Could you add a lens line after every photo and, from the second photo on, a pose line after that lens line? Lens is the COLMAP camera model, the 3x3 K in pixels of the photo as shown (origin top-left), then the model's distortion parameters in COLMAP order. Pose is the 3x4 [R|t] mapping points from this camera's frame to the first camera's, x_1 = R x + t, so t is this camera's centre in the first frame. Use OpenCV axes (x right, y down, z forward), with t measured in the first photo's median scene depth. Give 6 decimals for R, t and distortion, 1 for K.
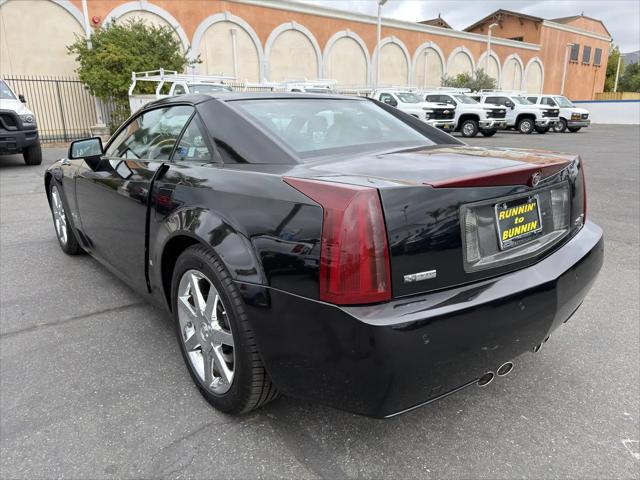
lens RADIAL K [[450.3, 0, 315.1], [0, 450.3, 238.3], [0, 0, 1]] dist [0.024600, -0.035114]
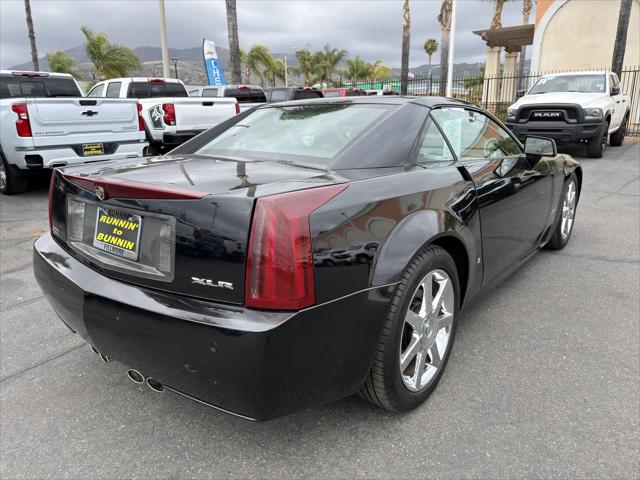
lens RADIAL K [[450.3, 0, 323.6], [0, 450.3, 235.6], [0, 0, 1]] dist [0.024600, -0.035114]
pose [[0.215858, 0.262145, -0.940577, 0.180086], [-0.245650, 0.946884, 0.207527, -0.042641], [0.945019, 0.186256, 0.268788, 0.138306]]
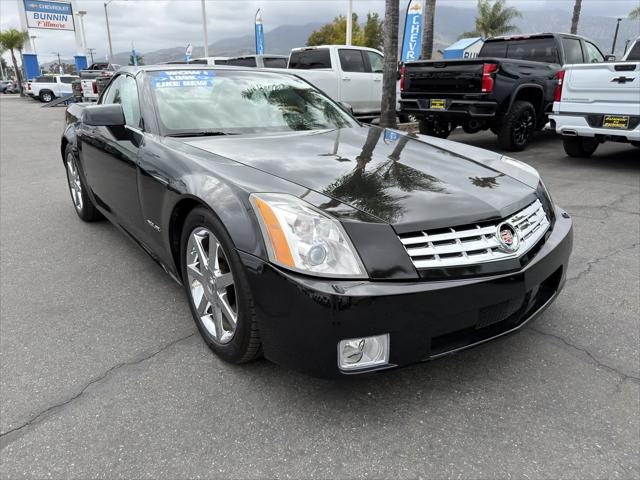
lens RADIAL K [[450.3, 0, 314.3], [0, 450.3, 241.2], [0, 0, 1]] dist [0.024600, -0.035114]
pose [[-0.998696, -0.013330, 0.049282, -0.097050], [0.016791, 0.825849, 0.563641, -0.122836], [-0.048213, 0.563733, -0.824549, 0.454121]]
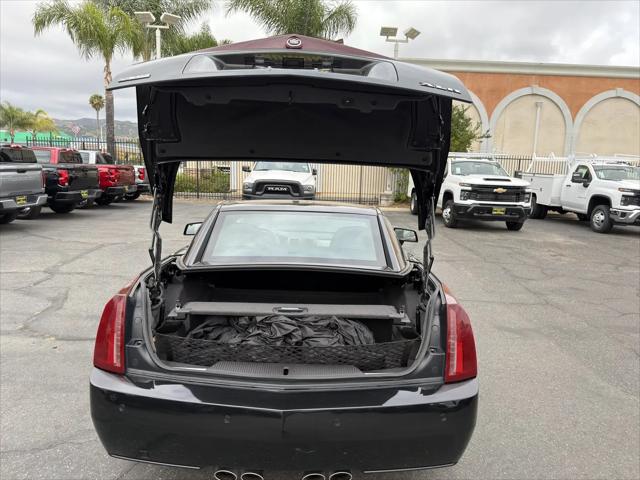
lens RADIAL K [[450.3, 0, 317.2], [0, 450.3, 241.8], [0, 0, 1]] dist [0.024600, -0.035114]
pose [[0.777049, 0.128519, -0.616180, 0.138680], [-0.205955, 0.976960, -0.055956, -0.030109], [0.594792, 0.170386, 0.785615, 0.014260]]
